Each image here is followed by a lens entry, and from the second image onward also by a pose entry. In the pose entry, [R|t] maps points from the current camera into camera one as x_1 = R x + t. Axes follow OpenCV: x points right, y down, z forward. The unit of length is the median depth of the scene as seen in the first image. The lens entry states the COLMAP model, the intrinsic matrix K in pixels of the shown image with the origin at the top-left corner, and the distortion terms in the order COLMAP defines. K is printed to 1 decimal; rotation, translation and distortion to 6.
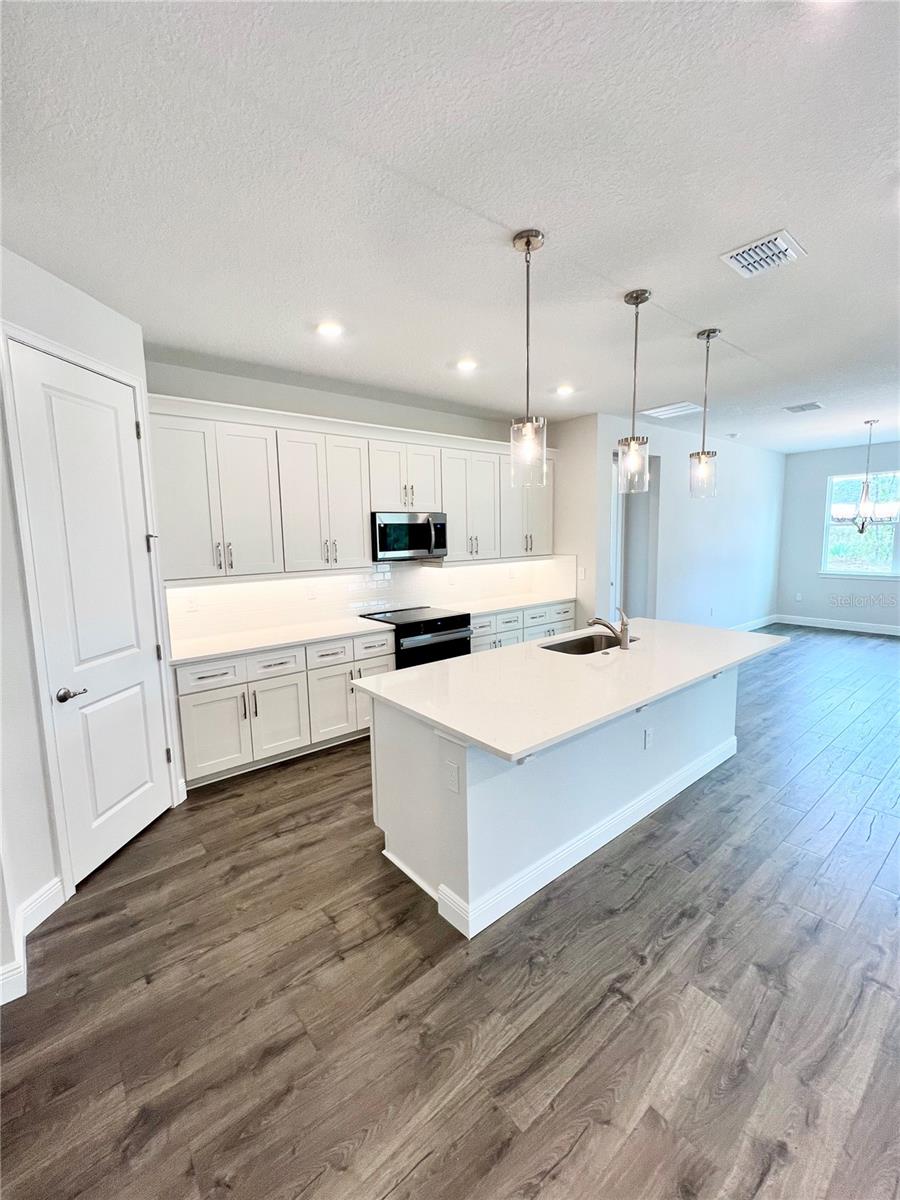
lens RADIAL K [[503.3, 0, 448.0], [0, 503.3, 595.9], [0, 0, 1]] dist [-0.001606, 0.000341]
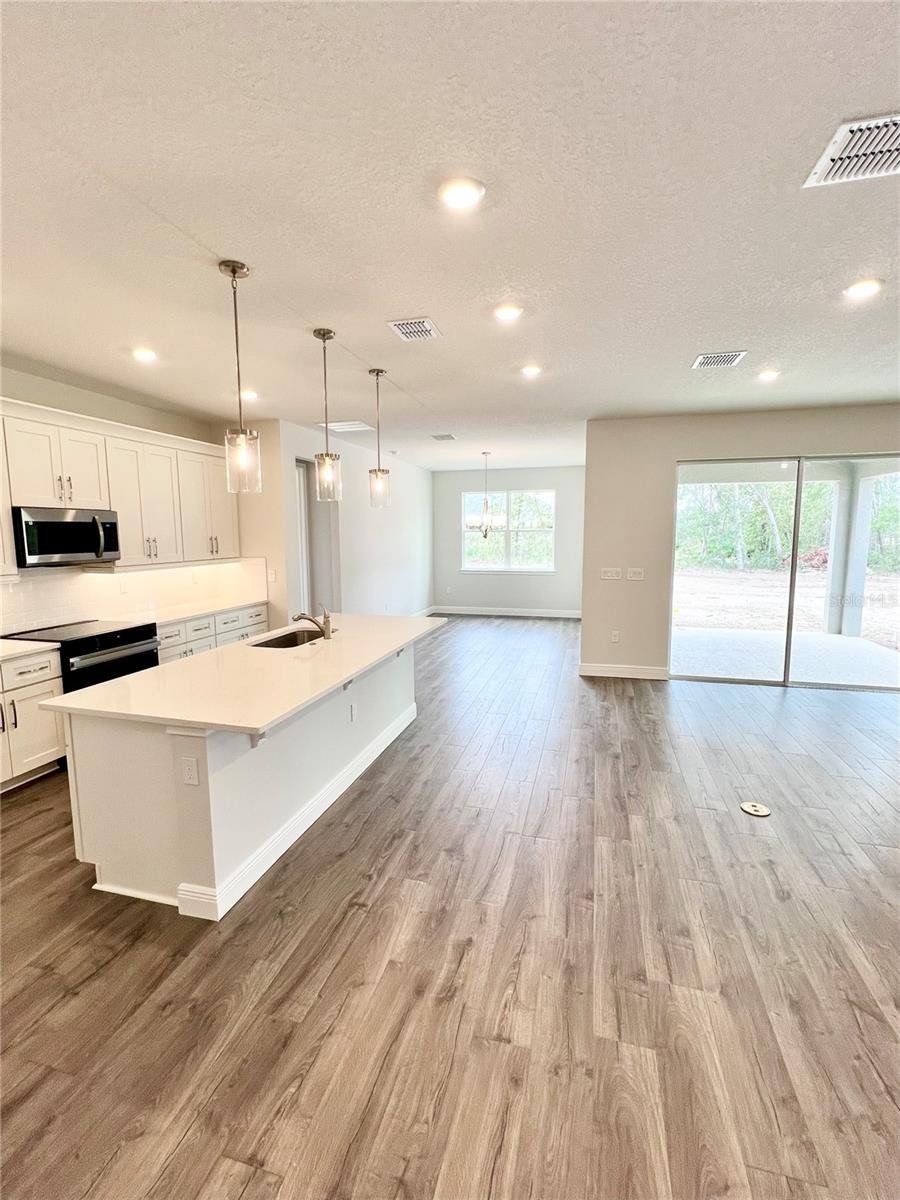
lens RADIAL K [[533.8, 0, 450.0], [0, 533.8, 595.3], [0, 0, 1]] dist [-0.000190, -0.000159]
pose [[0.814786, -0.053142, 0.577321, -0.130935], [0.061023, 0.998120, 0.005753, 0.021271], [-0.576541, 0.030542, 0.816497, -0.159439]]
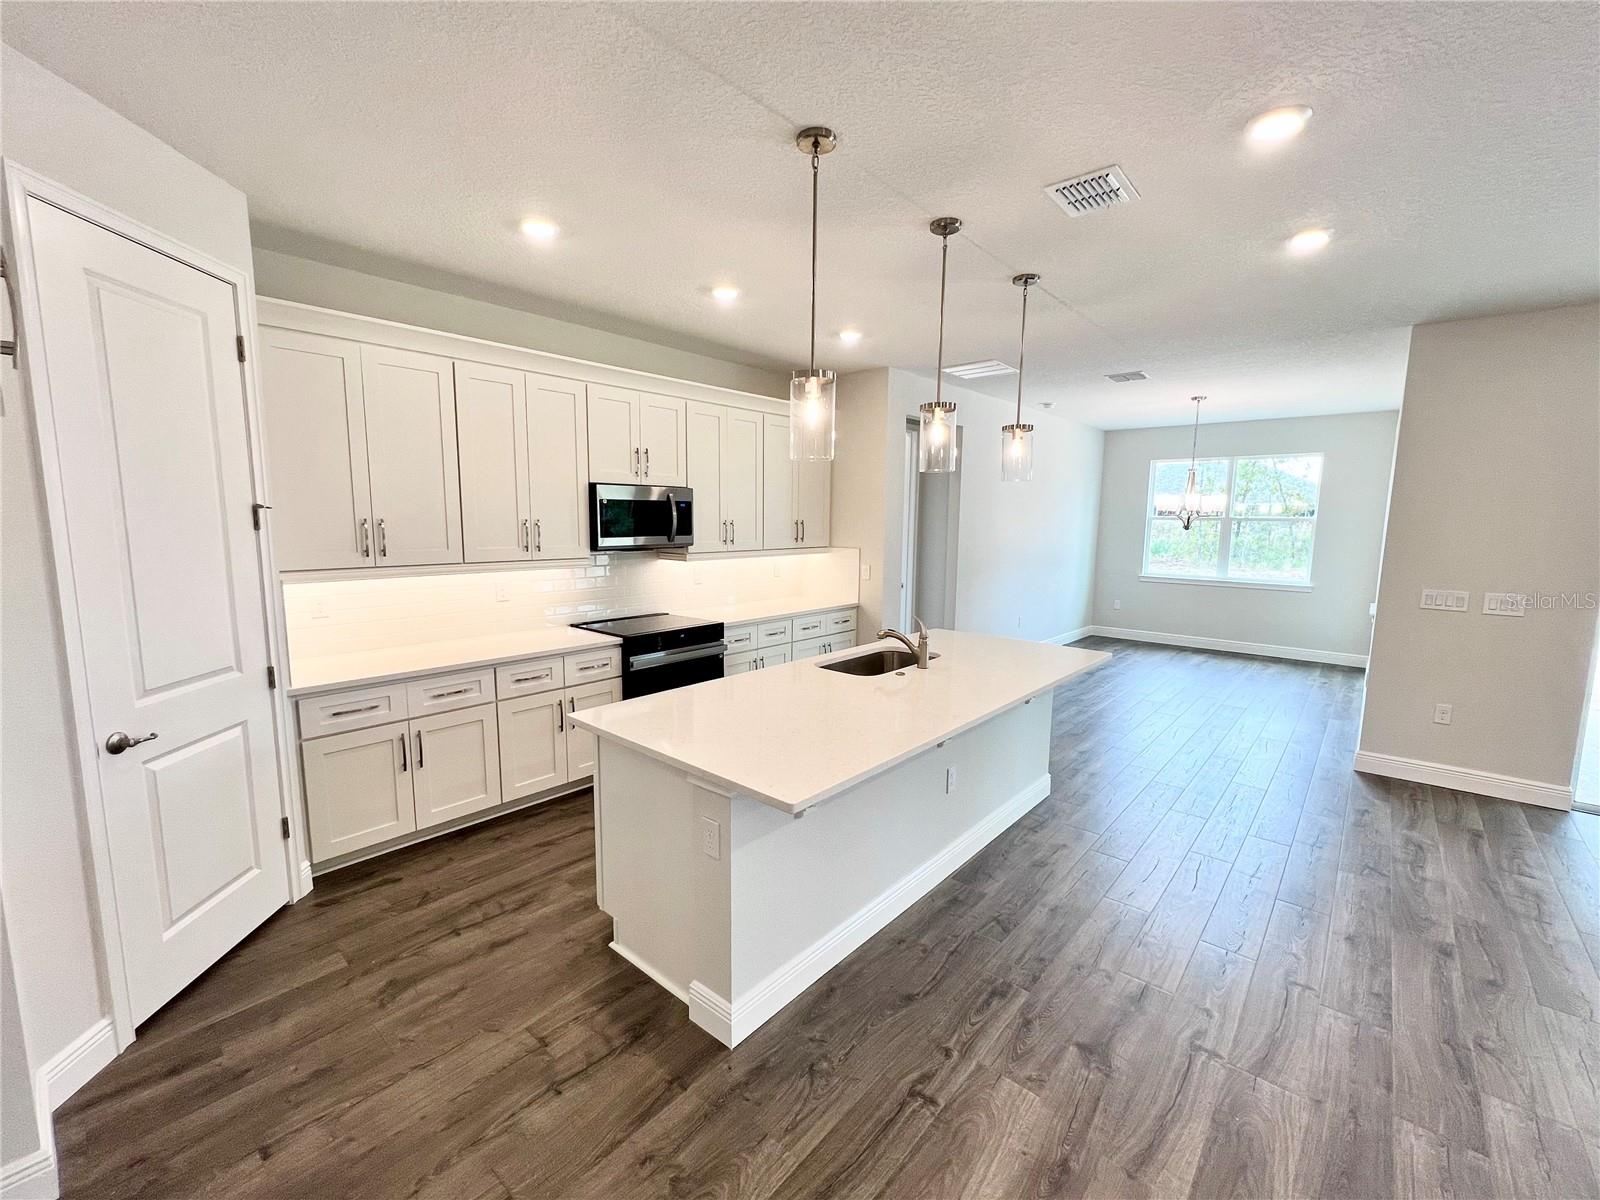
lens RADIAL K [[671.1, 0, 794.3], [0, 671.1, 602.7], [0, 0, 1]] dist [-0.001606, 0.000341]
pose [[0.986437, 0.009417, 0.163872, -0.028362], [-0.010256, 0.999938, 0.004273, -0.000463], [-0.163821, -0.005896, 0.986472, -0.012090]]
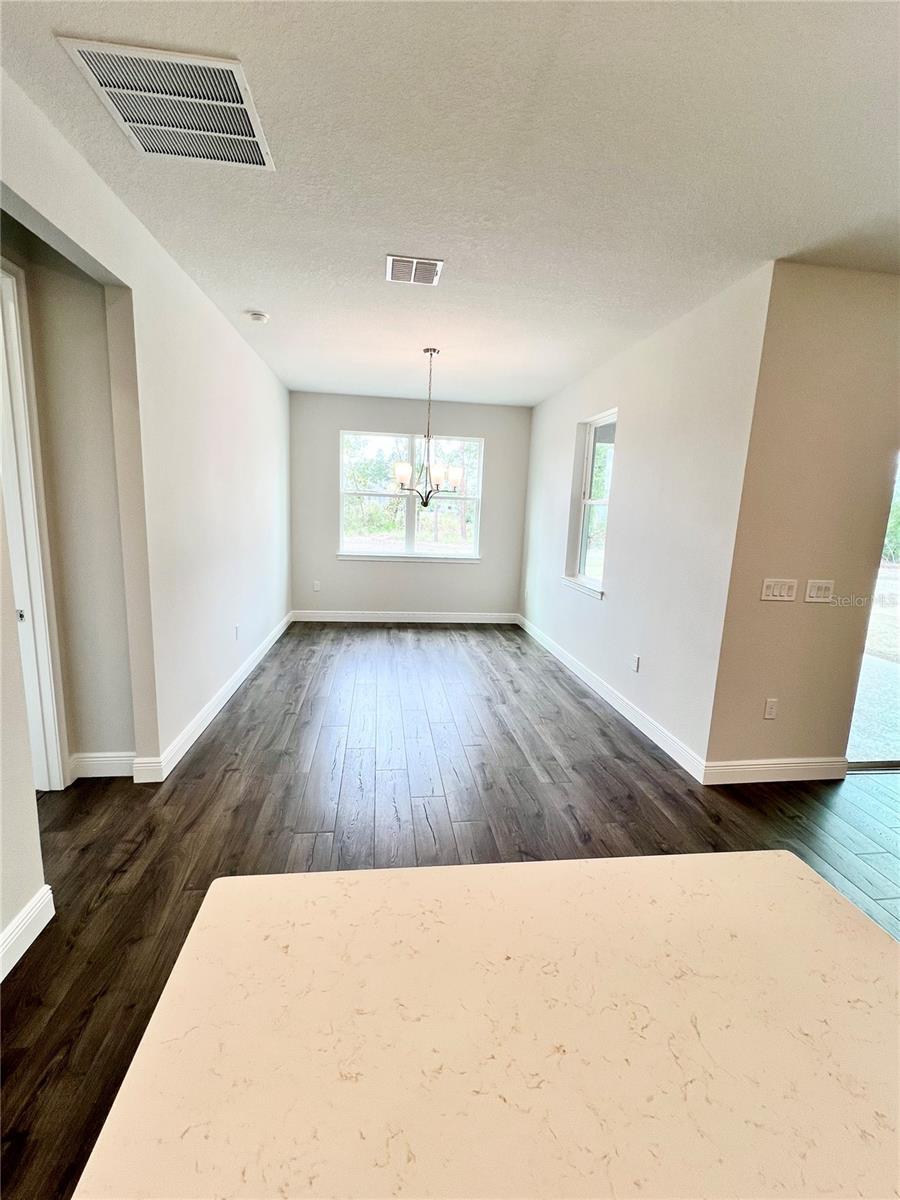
lens RADIAL K [[516.7, 0, 450.0], [0, 516.7, 600.0], [0, 0, 1]] dist [-0.000259, -0.000100]
pose [[0.529363, -0.116420, 0.840370, 0.424293], [0.056428, 0.993178, 0.102044, -0.145296], [-0.846517, -0.006598, 0.532321, 1.284548]]
